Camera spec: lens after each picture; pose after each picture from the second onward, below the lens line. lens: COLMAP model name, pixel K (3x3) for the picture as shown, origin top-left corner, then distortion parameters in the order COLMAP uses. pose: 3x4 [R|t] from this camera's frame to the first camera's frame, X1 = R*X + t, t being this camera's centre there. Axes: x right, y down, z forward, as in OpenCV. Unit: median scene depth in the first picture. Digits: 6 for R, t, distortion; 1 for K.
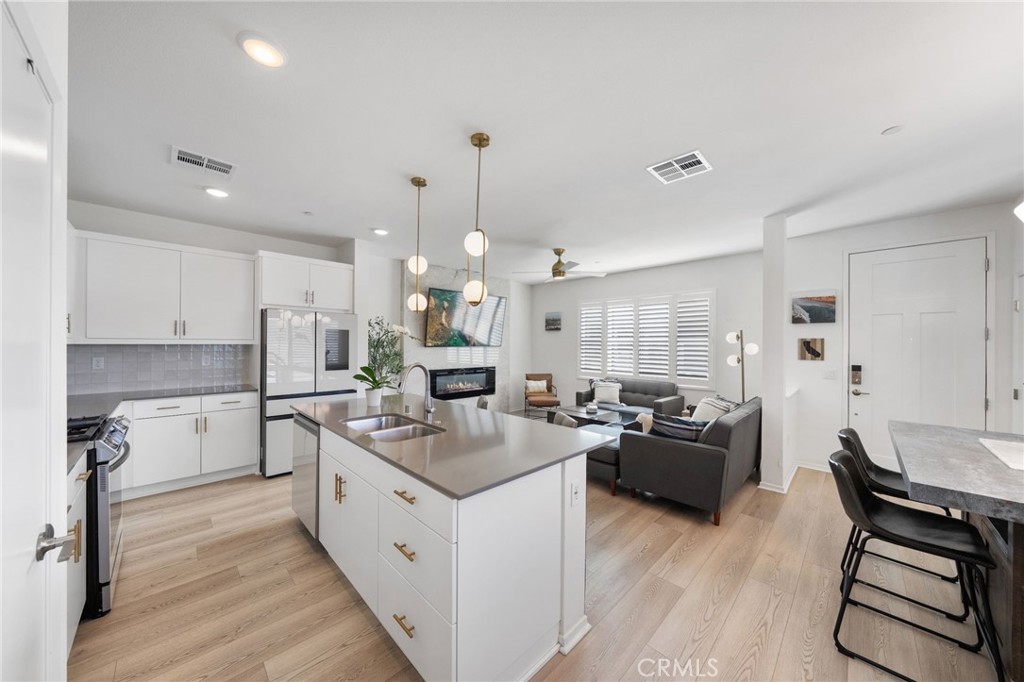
lens RADIAL K [[354.2, 0, 512.0], [0, 354.2, 341.0], [0, 0, 1]] dist [-0.001142, -0.000130]
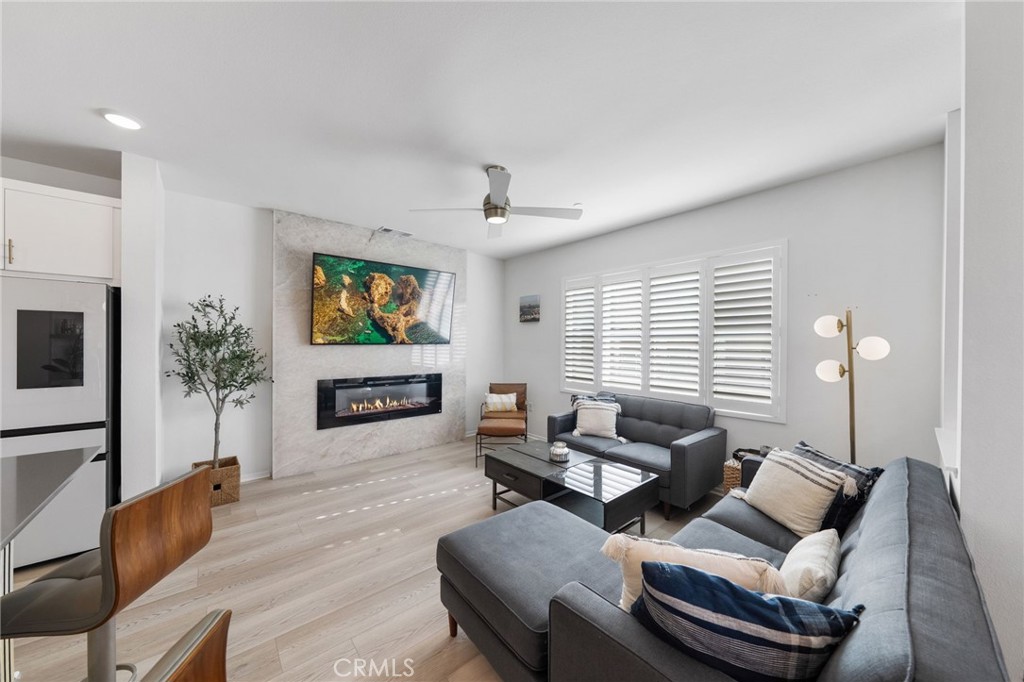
lens RADIAL K [[354.2, 0, 512.0], [0, 354.2, 341.0], [0, 0, 1]] dist [-0.001142, -0.000130]
pose [[0.997460, -0.000968, -0.071224, 0.162955], [0.001182, 0.999995, 0.002955, 0.007886], [0.071221, -0.003031, 0.997456, 0.365776]]
